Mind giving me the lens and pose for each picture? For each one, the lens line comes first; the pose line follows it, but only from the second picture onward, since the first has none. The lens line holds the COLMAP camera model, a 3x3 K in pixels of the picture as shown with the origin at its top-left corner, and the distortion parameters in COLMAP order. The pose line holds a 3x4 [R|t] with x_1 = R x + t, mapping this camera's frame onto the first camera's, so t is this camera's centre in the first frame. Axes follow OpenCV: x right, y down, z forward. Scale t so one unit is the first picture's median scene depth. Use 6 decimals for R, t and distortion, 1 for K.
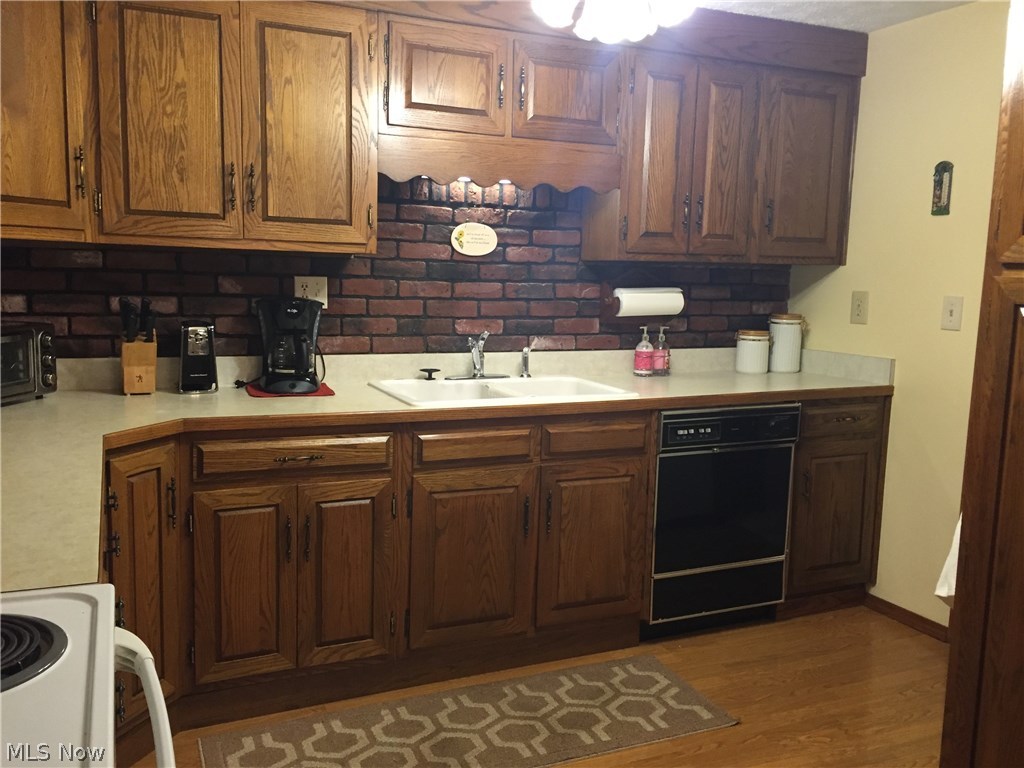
lens RADIAL K [[885.0, 0, 515.7], [0, 885.0, 384.5], [0, 0, 1]] dist [0.056860, -0.040078]
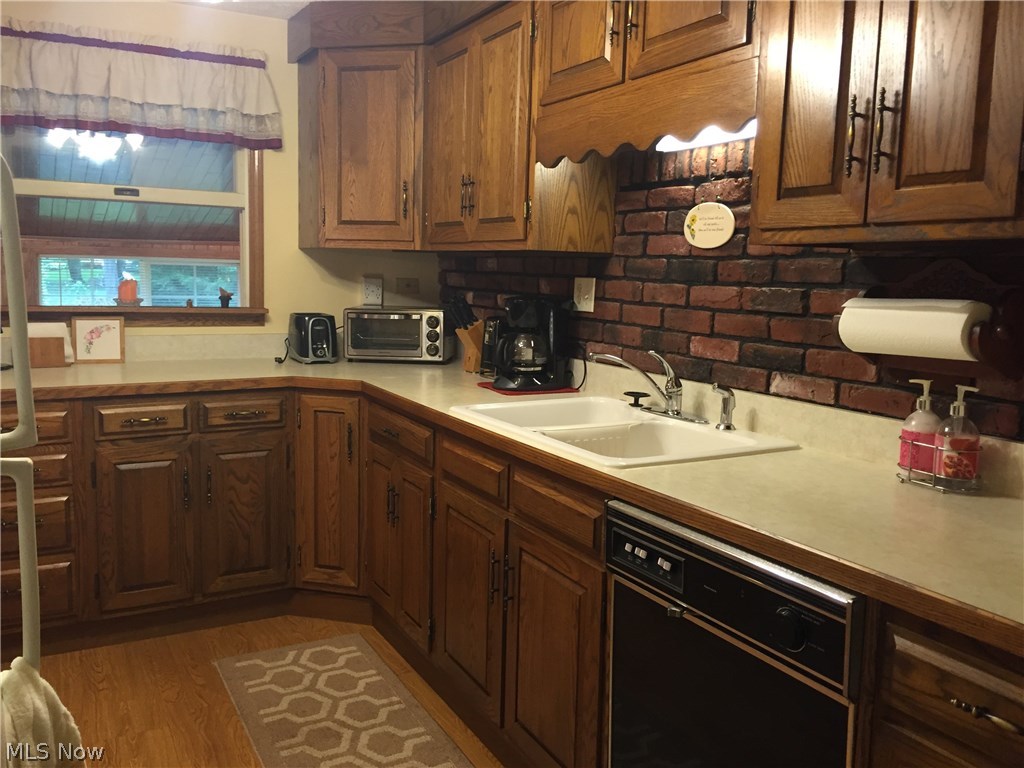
lens RADIAL K [[885.0, 0, 509.8], [0, 885.0, 382.8], [0, 0, 1]] dist [0.056860, -0.040078]
pose [[0.061267, 0.105162, -0.992566, 0.677309], [-0.150640, 0.984018, 0.094958, -0.083803], [0.986688, 0.143702, 0.076130, 0.815426]]
